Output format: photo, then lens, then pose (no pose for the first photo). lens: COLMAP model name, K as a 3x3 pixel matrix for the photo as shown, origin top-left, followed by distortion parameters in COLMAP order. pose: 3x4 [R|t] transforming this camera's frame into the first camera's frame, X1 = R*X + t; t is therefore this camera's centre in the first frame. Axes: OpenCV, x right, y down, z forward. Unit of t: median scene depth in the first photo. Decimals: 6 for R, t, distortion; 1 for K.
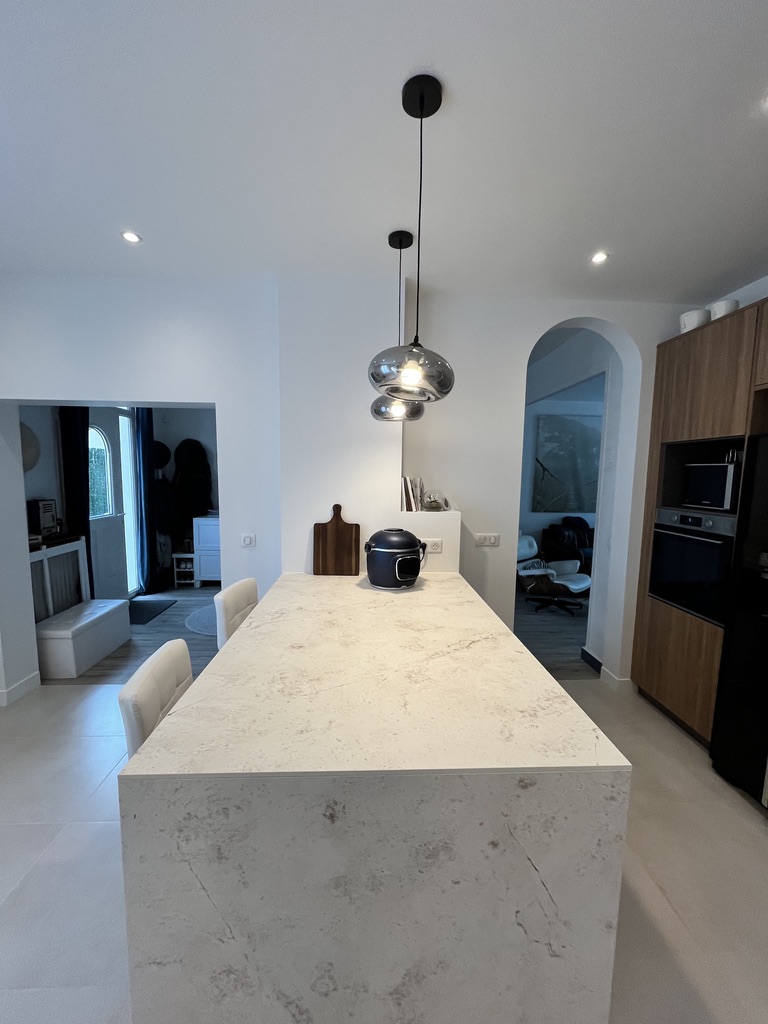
lens RADIAL K [[412.2, 0, 386.2], [0, 412.2, 514.4], [0, 0, 1]] dist [0.008240, 0.000210]
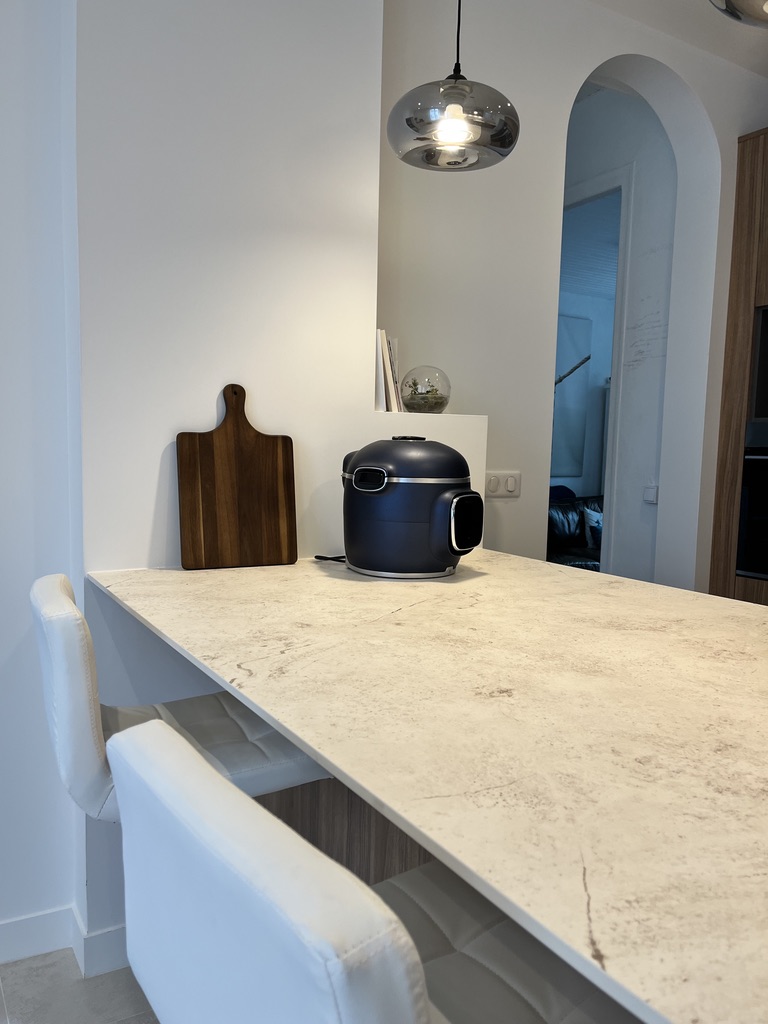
lens RADIAL K [[785.0, 0, 383.1], [0, 785.0, 515.9], [0, 0, 1]] dist [0.045337, -0.002305]
pose [[0.883438, -0.035875, 0.467173, -0.344951], [0.039500, 0.999218, 0.002036, 0.102862], [-0.466881, 0.016654, 0.884163, 0.284240]]
